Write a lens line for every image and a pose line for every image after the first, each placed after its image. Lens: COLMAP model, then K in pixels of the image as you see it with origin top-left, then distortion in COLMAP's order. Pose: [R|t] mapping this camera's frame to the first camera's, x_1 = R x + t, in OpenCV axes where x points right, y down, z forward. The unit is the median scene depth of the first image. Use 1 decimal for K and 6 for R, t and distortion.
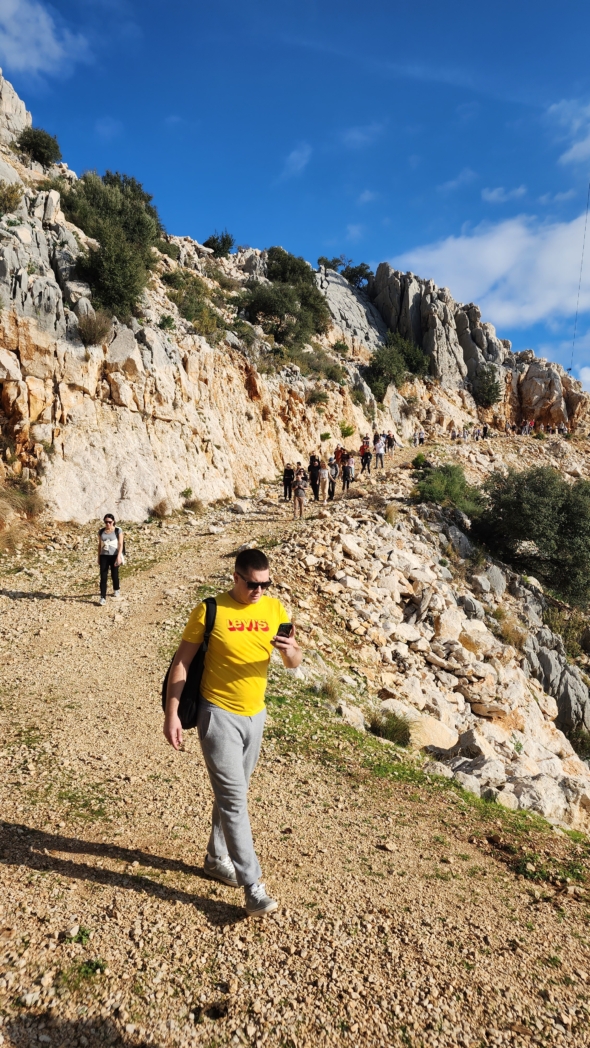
lens RADIAL K [[706.2, 0, 303.6], [0, 706.2, 535.1], [0, 0, 1]] dist [0.092372, -0.084108]
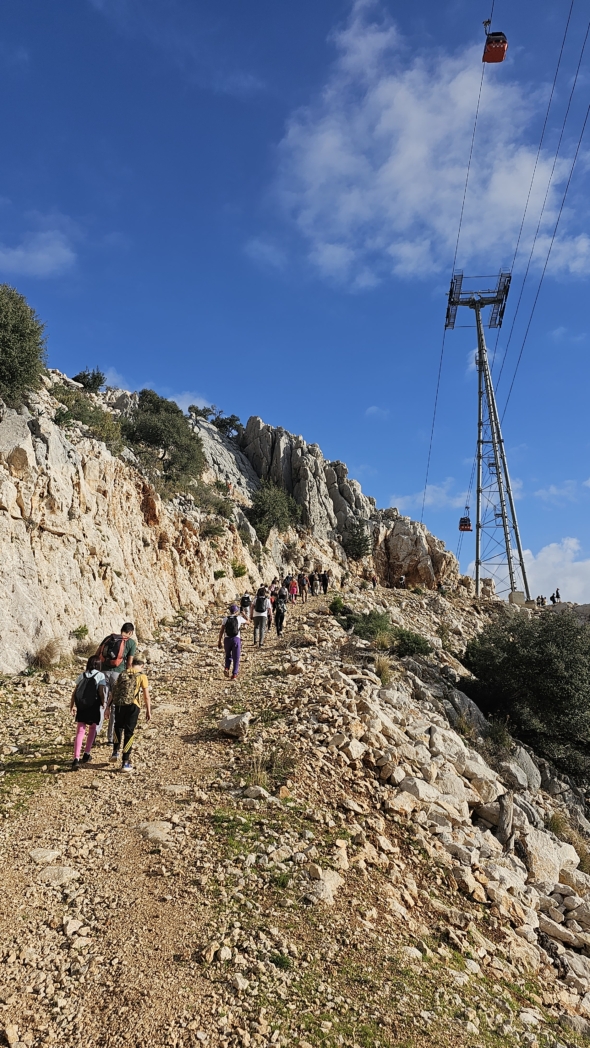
lens RADIAL K [[702.5, 0, 292.6], [0, 702.5, 508.7], [0, 0, 1]] dist [0.051117, -0.019947]
pose [[0.976439, 0.071778, 0.203507, -0.100840], [-0.018982, 0.967974, -0.250330, -0.005816], [-0.214958, 0.240569, 0.946530, 0.229921]]
